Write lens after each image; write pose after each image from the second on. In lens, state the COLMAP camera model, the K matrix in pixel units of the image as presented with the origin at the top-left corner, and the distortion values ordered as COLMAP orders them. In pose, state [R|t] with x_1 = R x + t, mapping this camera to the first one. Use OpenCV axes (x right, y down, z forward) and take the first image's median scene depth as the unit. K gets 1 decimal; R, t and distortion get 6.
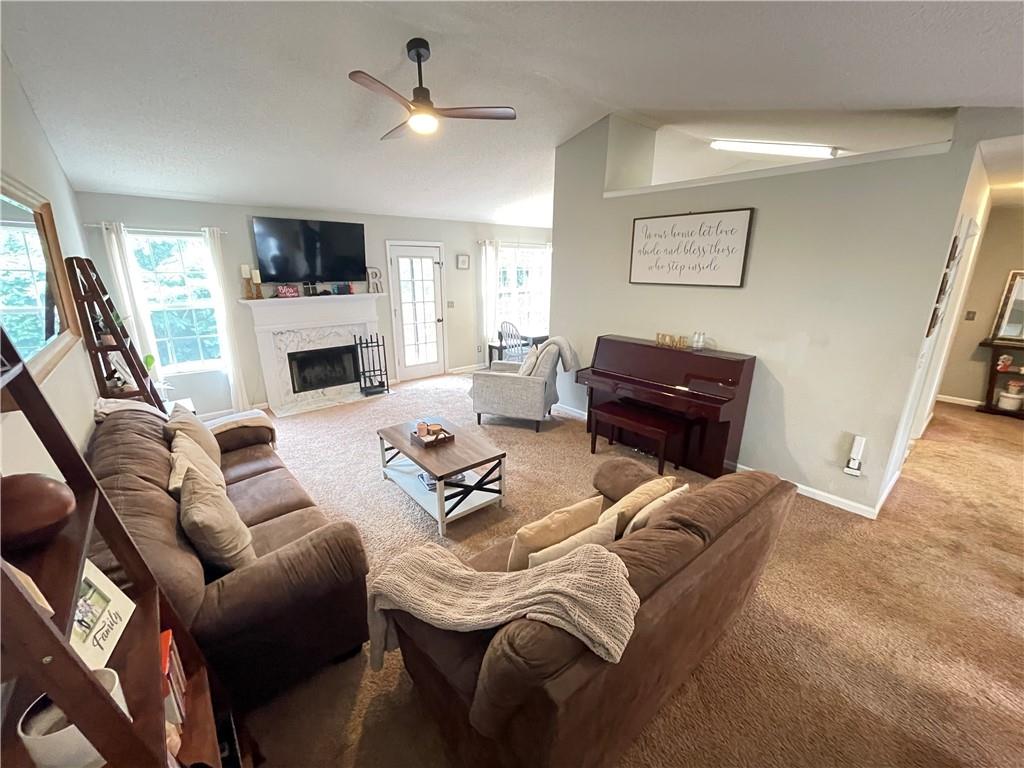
lens RADIAL K [[414.7, 0, 516.2], [0, 414.7, 384.9], [0, 0, 1]] dist [-0.013063, -0.000751]
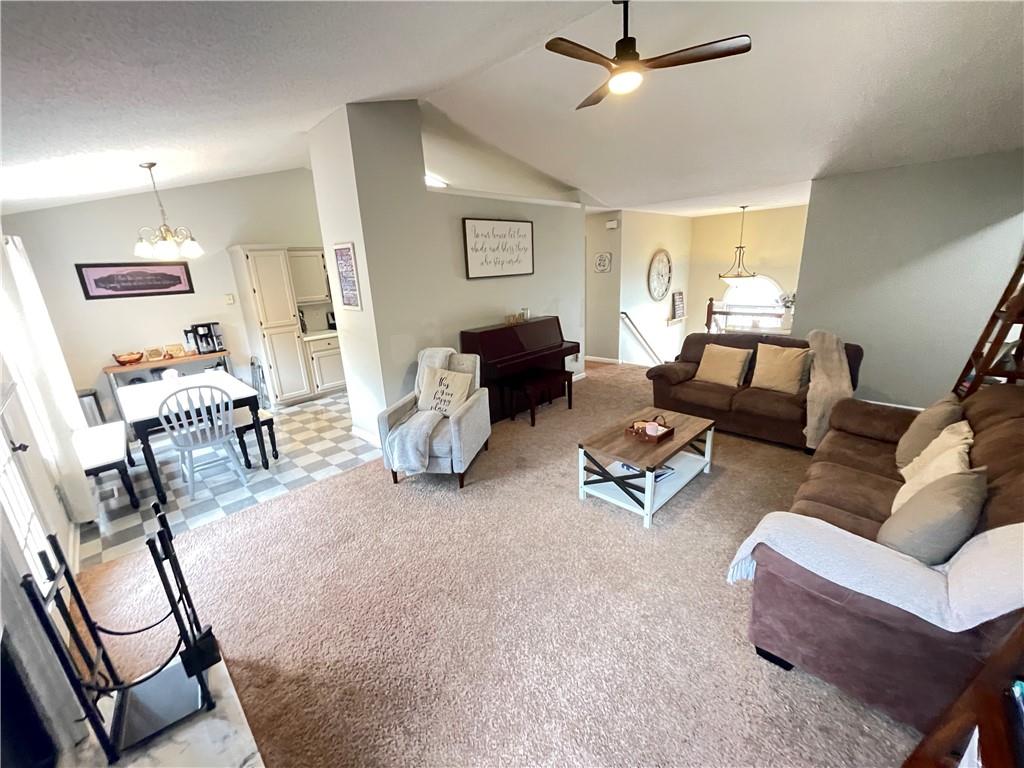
lens RADIAL K [[414.7, 0, 511.3], [0, 414.7, 388.1], [0, 0, 1]] dist [-0.013063, -0.000751]
pose [[-0.075424, -0.291798, 0.953501, -0.527551], [0.322343, 0.897749, 0.300234, -0.177547], [-0.943613, 0.330000, 0.026347, 0.611713]]
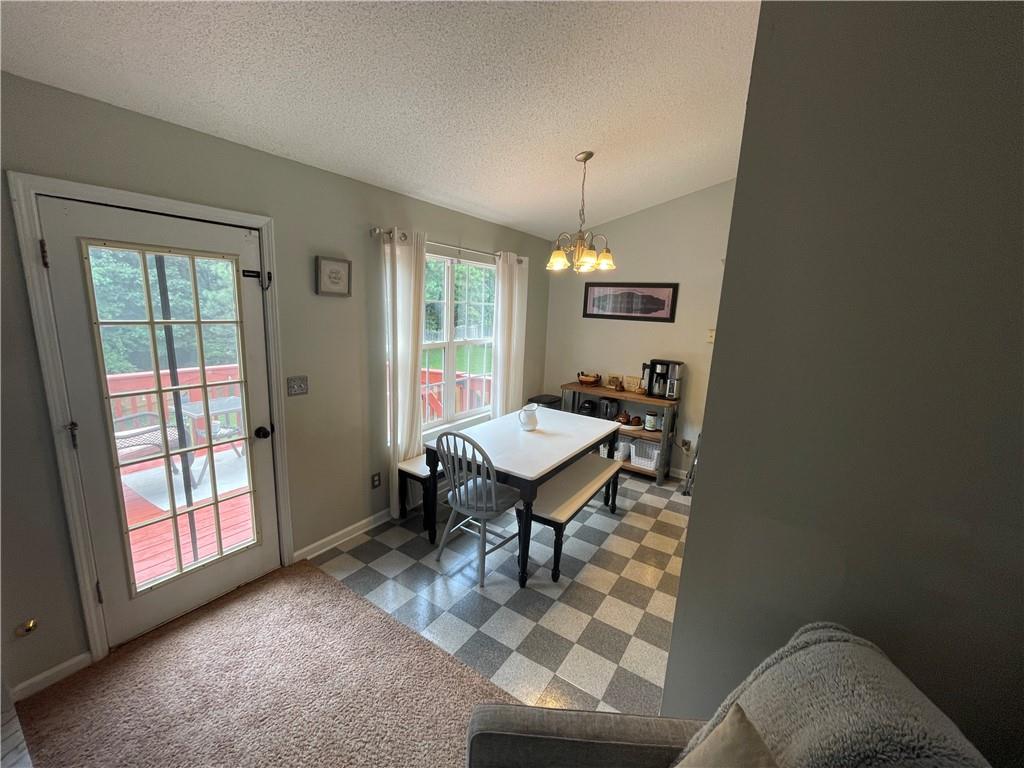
lens RADIAL K [[414.7, 0, 515.9], [0, 414.7, 383.6], [0, 0, 1]] dist [-0.013063, -0.000751]
pose [[0.962822, -0.016911, 0.269606, -0.072414], [0.042977, 0.994916, -0.091074, -0.160328], [-0.266696, 0.099275, 0.958654, 0.614901]]
